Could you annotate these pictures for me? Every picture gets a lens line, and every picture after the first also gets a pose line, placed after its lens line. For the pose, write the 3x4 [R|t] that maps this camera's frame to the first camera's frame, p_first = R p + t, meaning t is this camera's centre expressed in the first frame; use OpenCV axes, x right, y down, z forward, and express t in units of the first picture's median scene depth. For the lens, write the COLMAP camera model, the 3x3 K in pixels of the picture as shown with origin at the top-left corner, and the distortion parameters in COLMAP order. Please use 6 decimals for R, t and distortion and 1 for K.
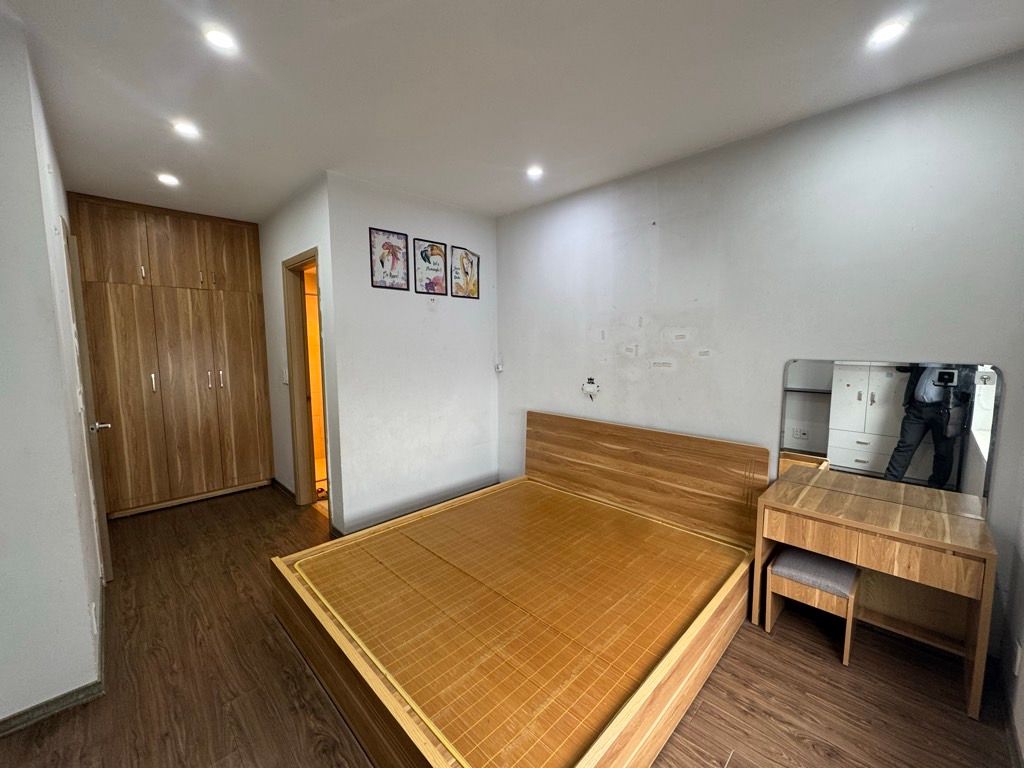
lens RADIAL K [[408.5, 0, 513.0], [0, 408.5, 382.3], [0, 0, 1]] dist [-0.002286, -0.000103]
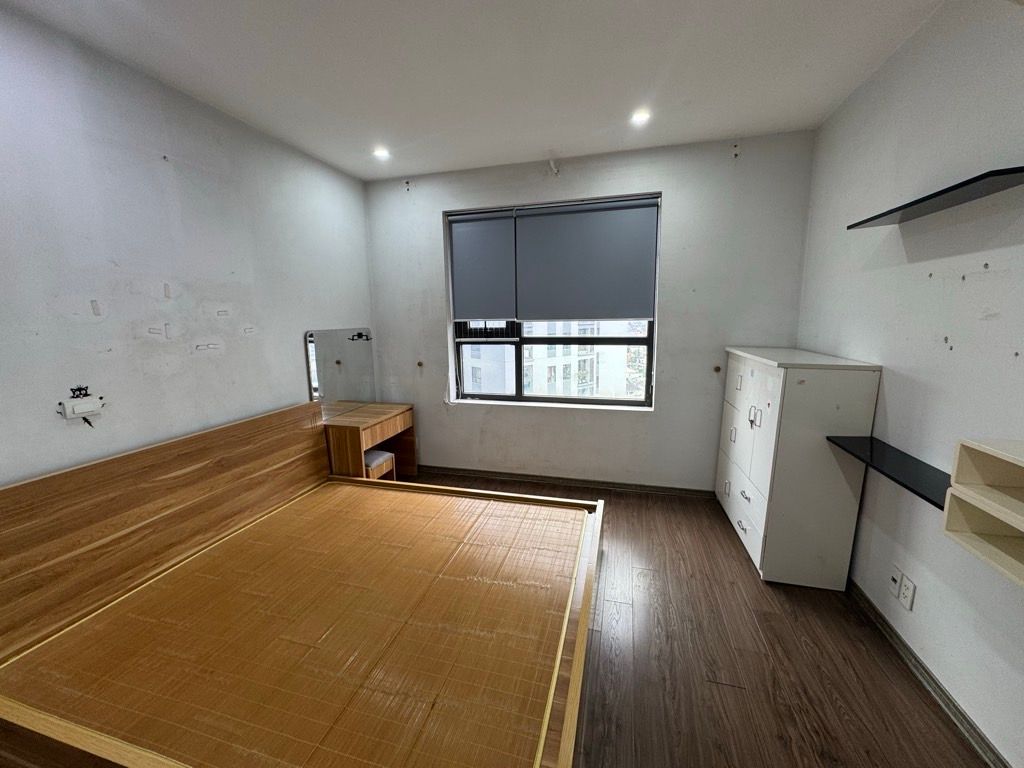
lens RADIAL K [[408.5, 0, 513.0], [0, 408.5, 382.3], [0, 0, 1]] dist [-0.002286, -0.000103]
pose [[-0.496460, -0.127886, 0.858588, -0.644386], [0.104847, 0.973013, 0.205555, -0.077509], [-0.861705, 0.192070, -0.469654, 0.869153]]
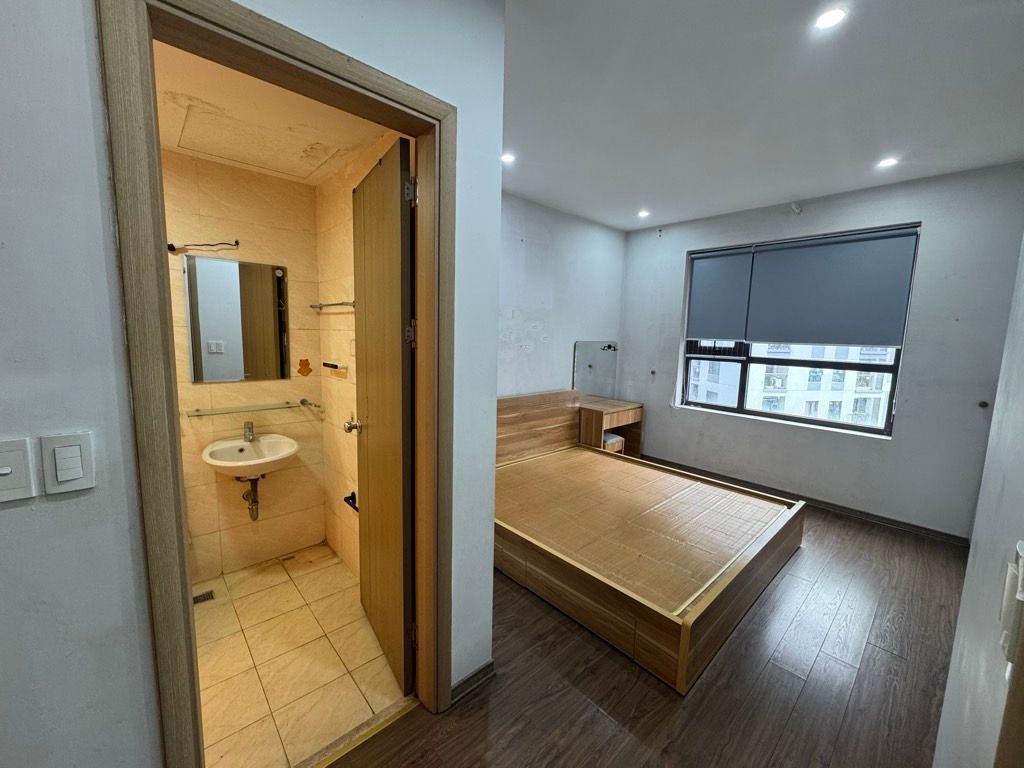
lens RADIAL K [[408.5, 0, 513.0], [0, 408.5, 382.3], [0, 0, 1]] dist [-0.002286, -0.000103]
pose [[0.036337, -0.117399, 0.992420, -1.008833], [0.073928, 0.990670, 0.114485, -0.085541], [-0.996601, 0.069208, 0.044677, 0.987223]]
